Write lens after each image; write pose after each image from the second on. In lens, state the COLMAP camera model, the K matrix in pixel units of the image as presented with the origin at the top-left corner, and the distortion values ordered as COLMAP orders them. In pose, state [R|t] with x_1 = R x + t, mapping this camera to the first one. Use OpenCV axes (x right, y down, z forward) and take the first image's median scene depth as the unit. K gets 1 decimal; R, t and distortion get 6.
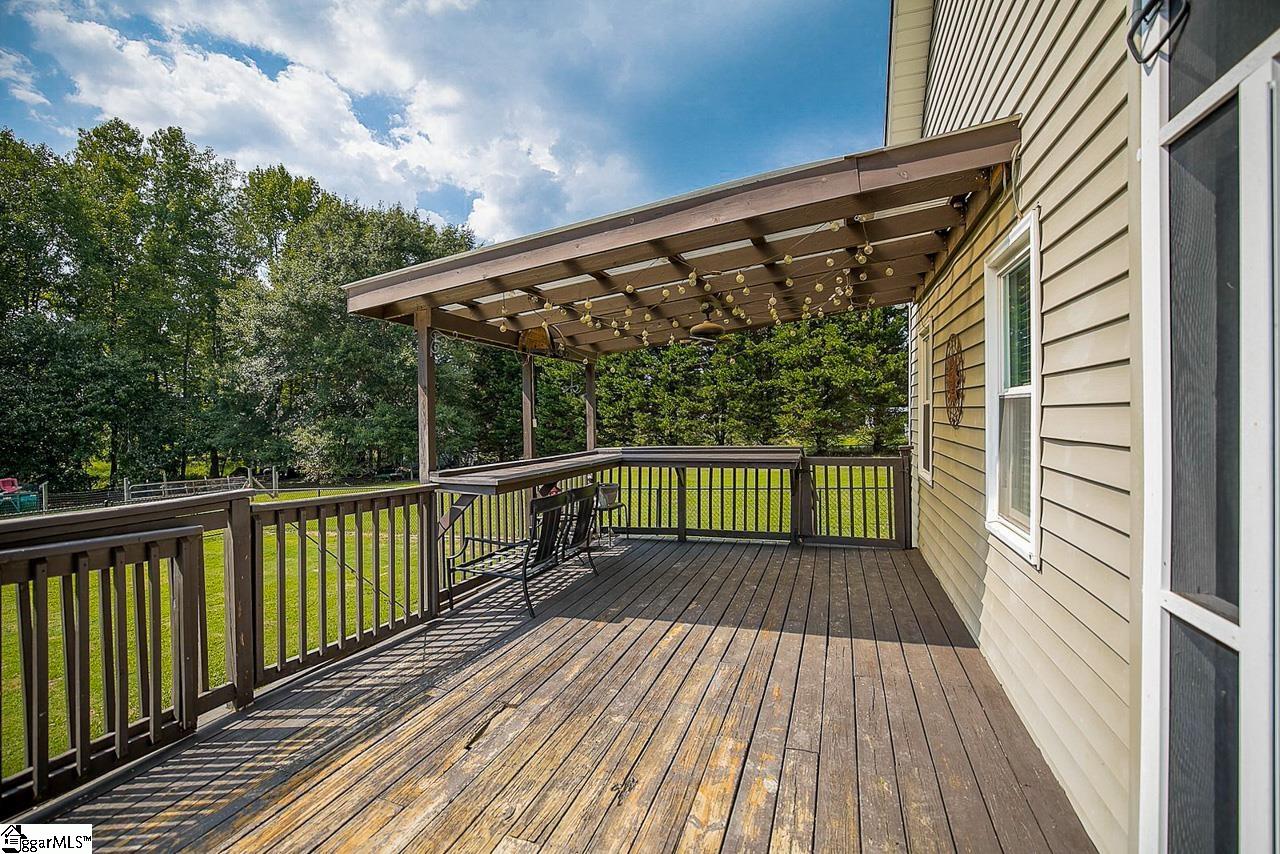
lens RADIAL K [[555.9, 0, 621.4], [0, 555.9, 420.2], [0, 0, 1]] dist [-0.044287, 0.013734]
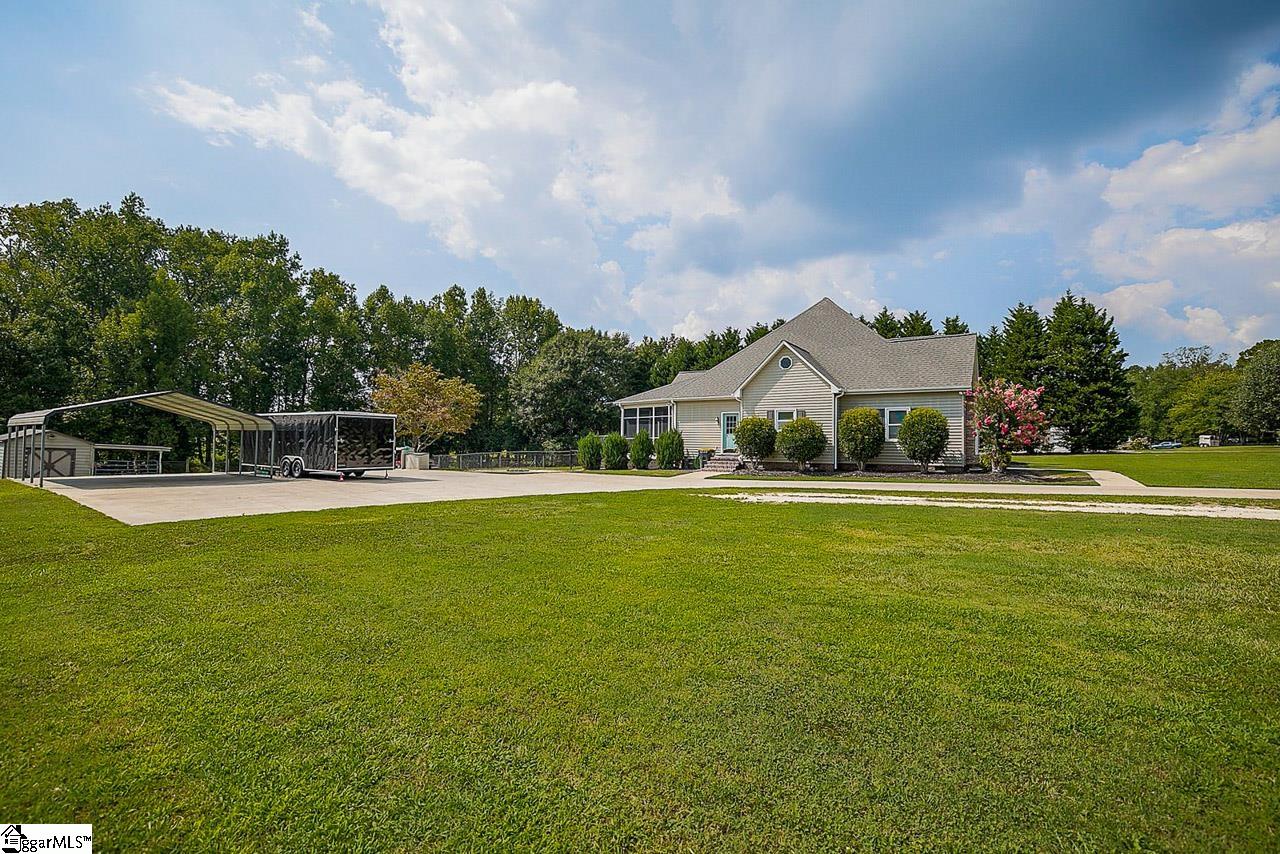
lens RADIAL K [[557.8, 0, 640.0], [0, 557.8, 427.0], [0, 0, 1]] dist [-0.009126, 0.000019]
pose [[0.974347, 0.016664, -0.224434, 0.220621], [-0.026496, 0.998813, -0.040868, 0.036361], [0.223486, 0.045766, 0.973632, -0.917463]]
